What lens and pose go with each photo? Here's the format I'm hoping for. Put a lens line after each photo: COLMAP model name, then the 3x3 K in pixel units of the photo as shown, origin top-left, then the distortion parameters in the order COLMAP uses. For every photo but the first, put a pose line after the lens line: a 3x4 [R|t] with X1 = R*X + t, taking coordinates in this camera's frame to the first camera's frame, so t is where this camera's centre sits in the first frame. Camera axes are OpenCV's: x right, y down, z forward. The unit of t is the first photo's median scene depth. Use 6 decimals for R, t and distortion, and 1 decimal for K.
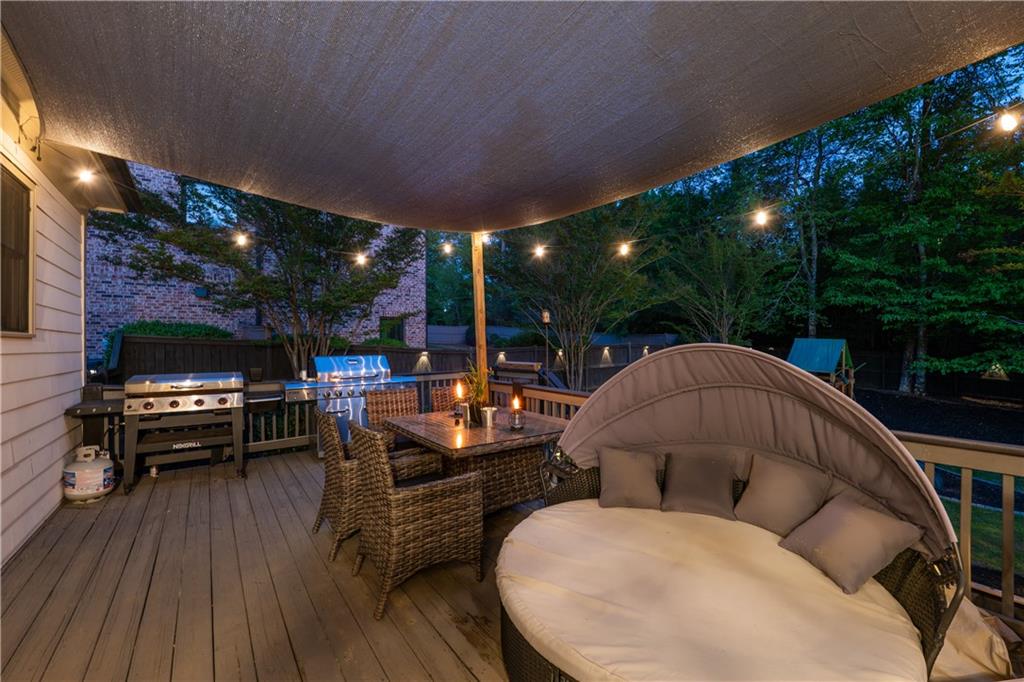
lens RADIAL K [[416.4, 0, 512.0], [0, 416.4, 341.0], [0, 0, 1]] dist [-0.000068, 0.000002]
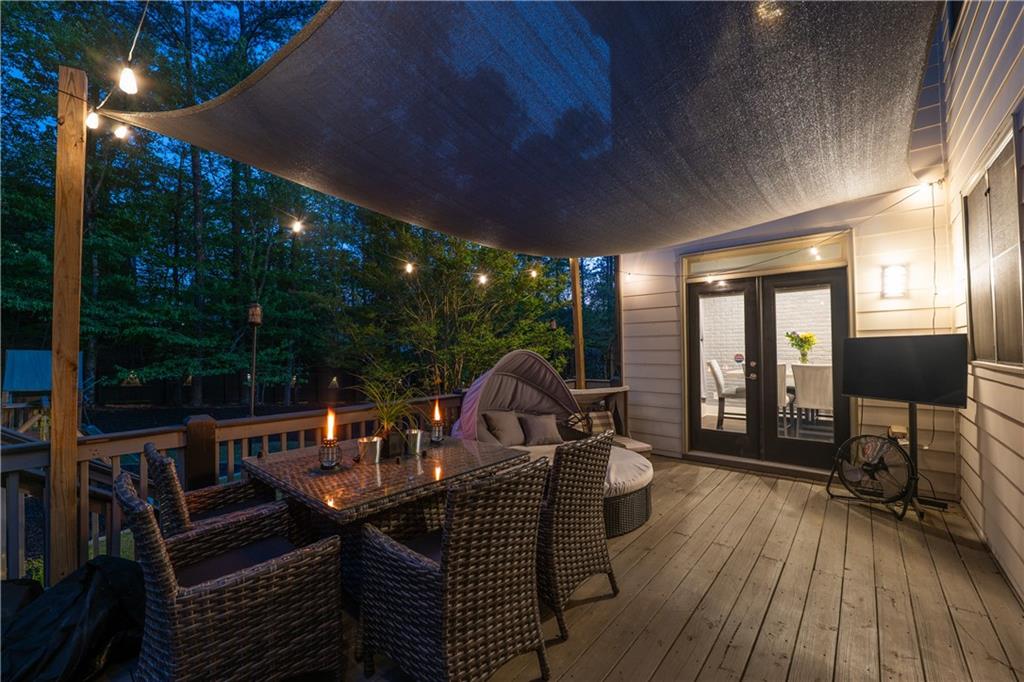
lens RADIAL K [[416.4, 0, 512.0], [0, 416.4, 341.0], [0, 0, 1]] dist [-0.000068, 0.000002]
pose [[-0.232966, 0.025243, 0.972157, -0.270560], [0.005320, 0.999681, -0.024682, 0.001769], [-0.972470, -0.000578, -0.233026, 0.301544]]
